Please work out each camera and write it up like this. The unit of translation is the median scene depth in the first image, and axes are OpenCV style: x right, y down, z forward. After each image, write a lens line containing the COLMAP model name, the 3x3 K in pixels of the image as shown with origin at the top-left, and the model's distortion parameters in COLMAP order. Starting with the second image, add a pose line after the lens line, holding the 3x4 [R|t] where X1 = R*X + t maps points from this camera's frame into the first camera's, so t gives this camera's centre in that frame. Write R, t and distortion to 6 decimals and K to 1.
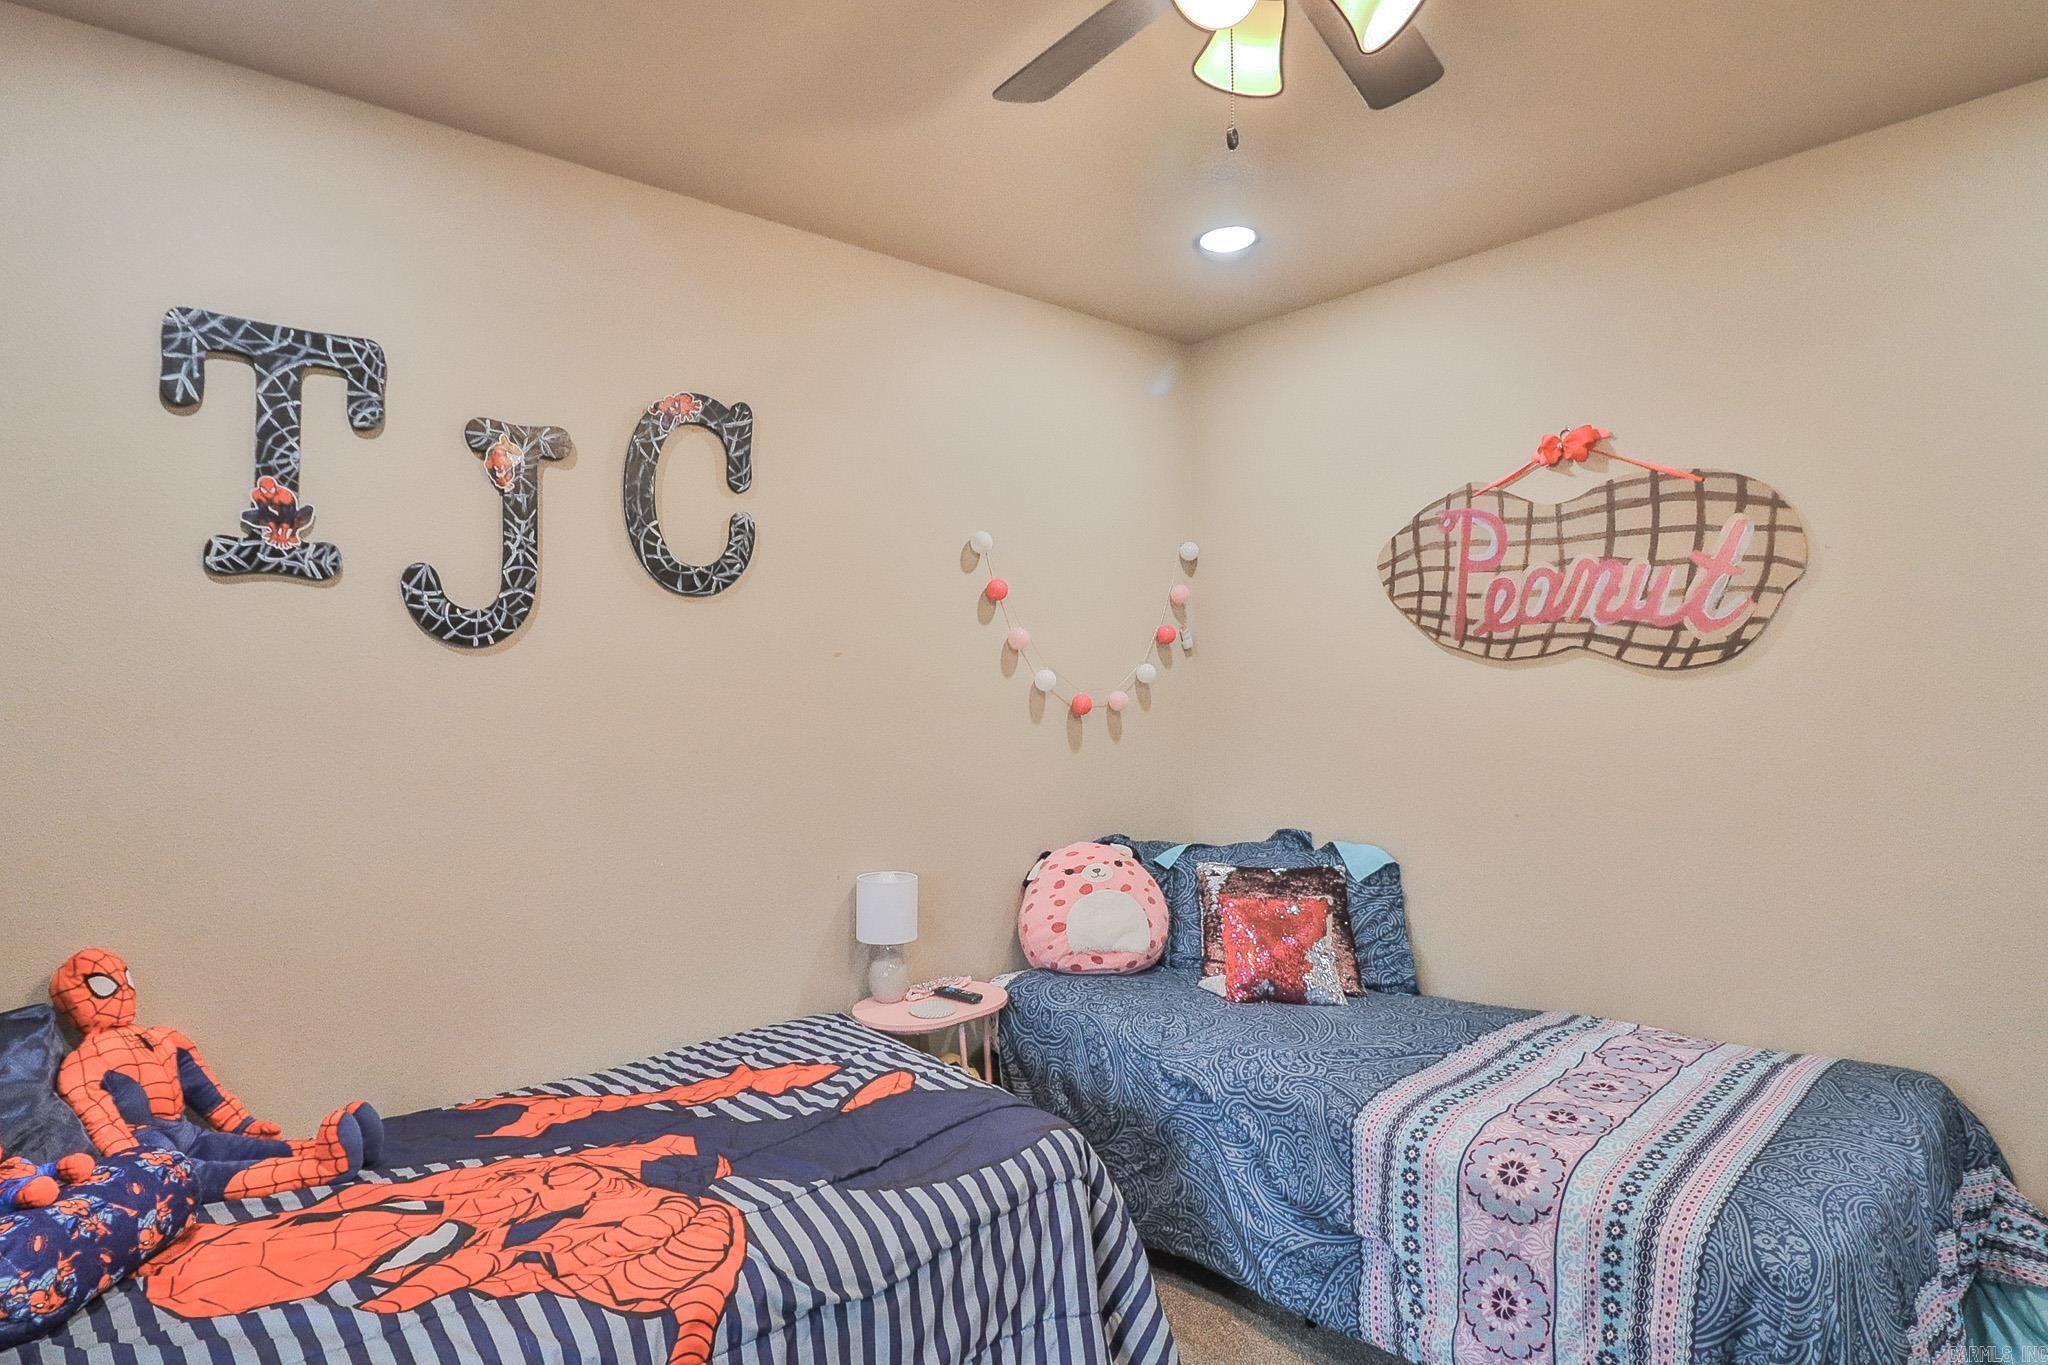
lens RADIAL K [[1060.8, 0, 1060.1], [0, 1060.8, 676.9], [0, 0, 1]] dist [-0.017534, -0.001775]
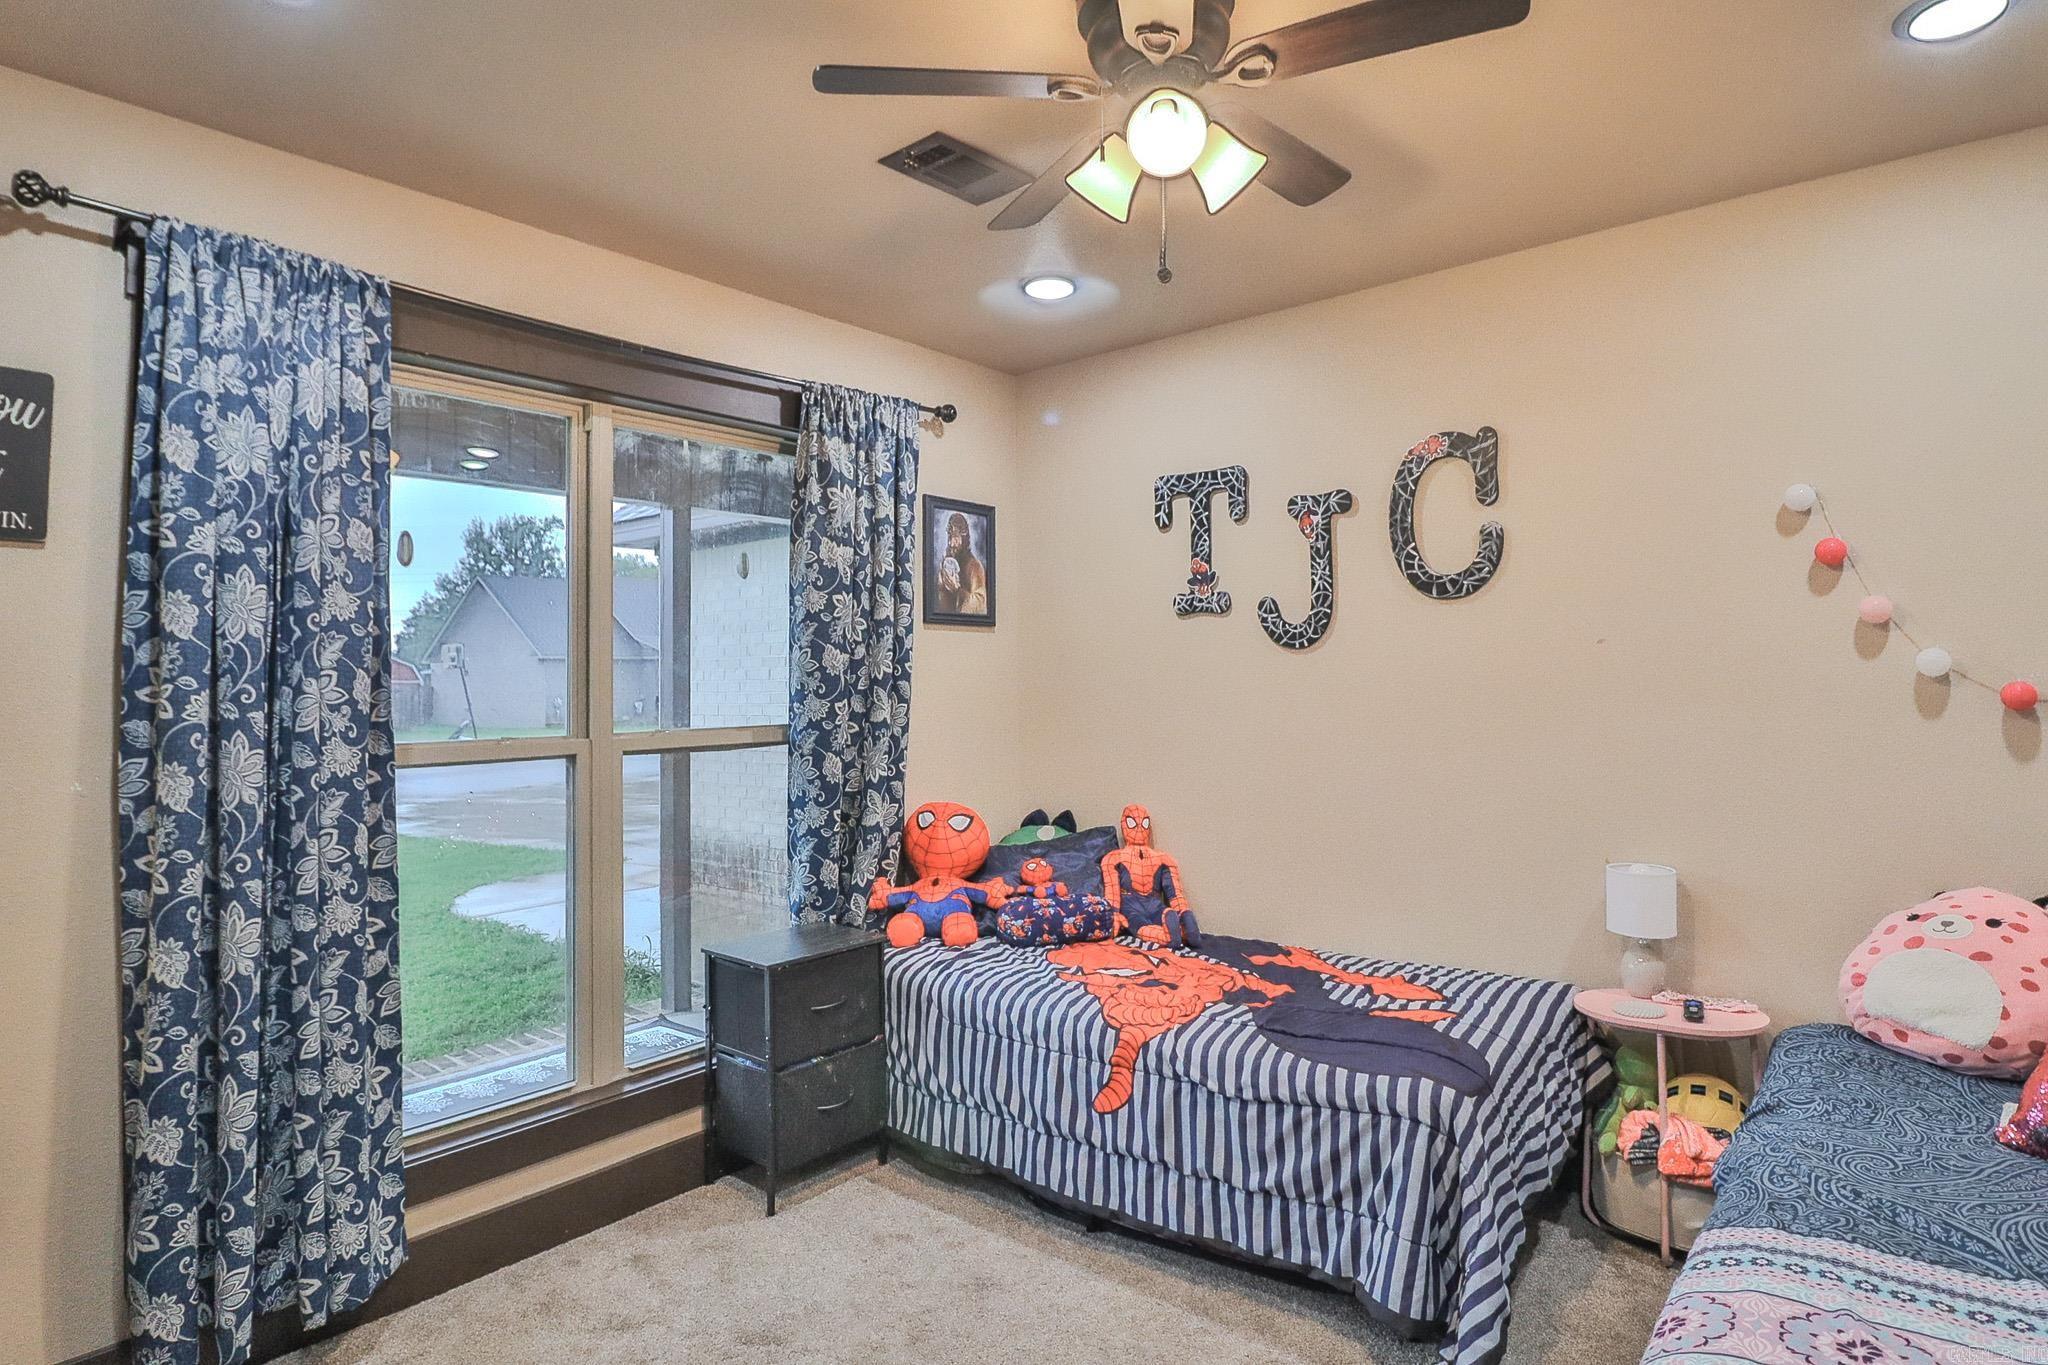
lens RADIAL K [[1055.3, 0, 1024.0], [0, 1055.3, 682.5], [0, 0, 1]] dist [0.000669, -0.014508]
pose [[0.176241, 0.004871, -0.984335, 0.880337], [0.016538, 0.999832, 0.007909, 0.001833], [0.984208, -0.017673, 0.176131, 0.354759]]
